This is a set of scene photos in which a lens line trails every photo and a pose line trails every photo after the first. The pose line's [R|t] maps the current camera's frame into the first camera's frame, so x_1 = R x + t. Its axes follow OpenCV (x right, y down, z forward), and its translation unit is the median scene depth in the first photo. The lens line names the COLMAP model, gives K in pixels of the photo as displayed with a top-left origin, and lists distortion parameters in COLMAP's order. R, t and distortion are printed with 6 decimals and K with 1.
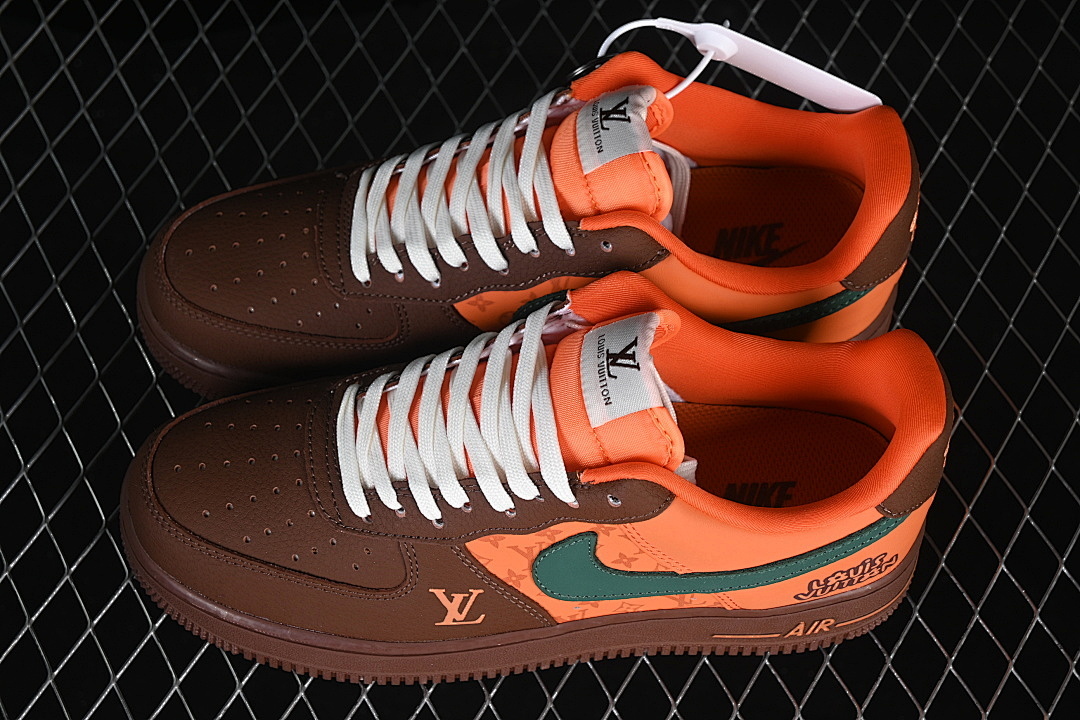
lens RADIAL K [[2381.6, 0, 540.0], [0, 2381.6, 360.0], [0, 0, 1]] dist [0.001095, -0.046033]
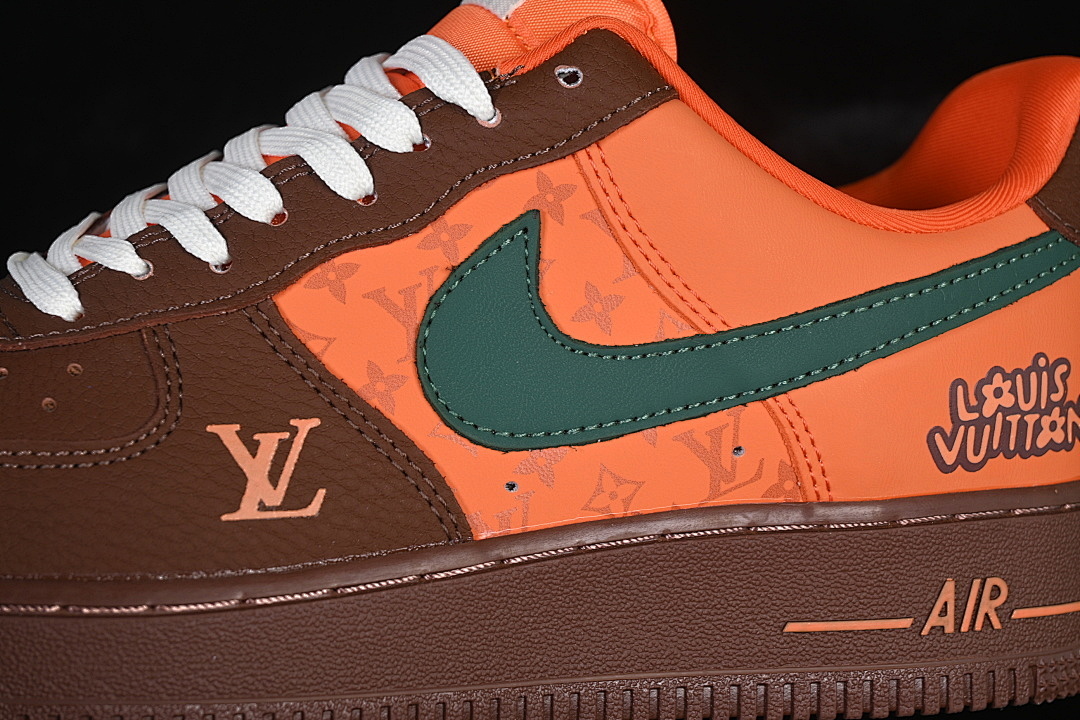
lens RADIAL K [[2381.6, 0, 540.0], [0, 2381.6, 360.0], [0, 0, 1]] dist [0.001095, -0.046033]
pose [[0.979407, -0.026574, 0.200141, -0.076504], [0.174314, 0.611468, -0.771830, 0.470704], [-0.101870, 0.790823, 0.603508, 0.692264]]
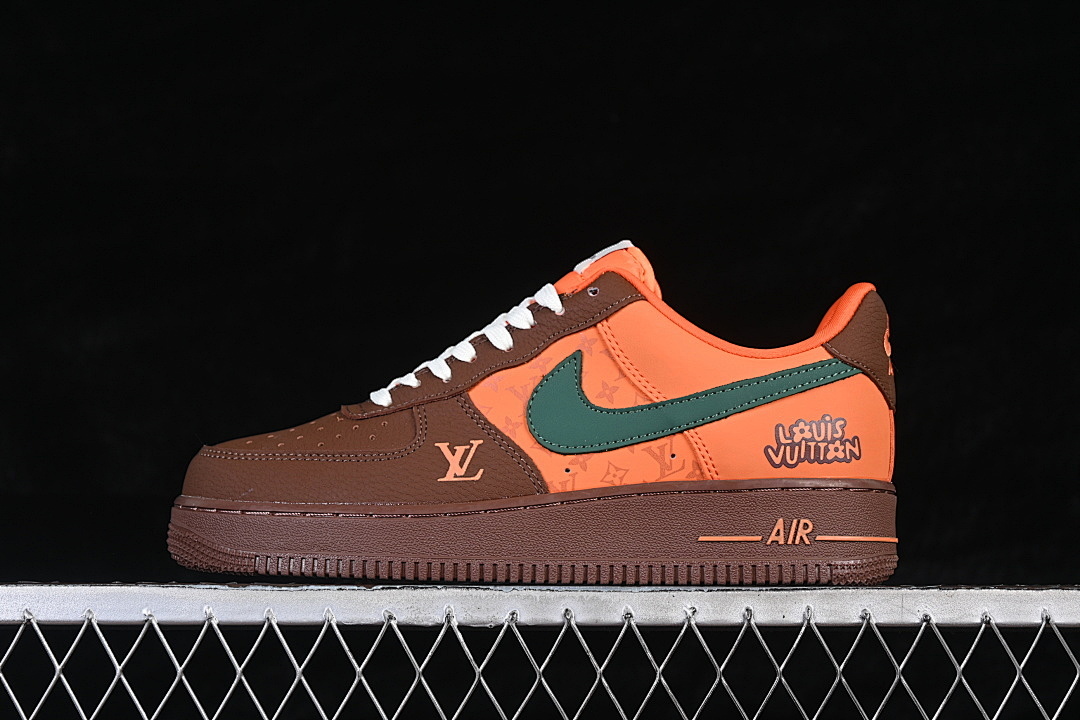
lens RADIAL K [[2381.6, 0, 540.0], [0, 2381.6, 360.0], [0, 0, 1]] dist [0.001095, -0.046033]
pose [[0.995680, -0.031873, -0.087205, 0.101438], [-0.064182, 0.442421, -0.894508, 1.076492], [0.067092, 0.896241, 0.438464, 0.477264]]
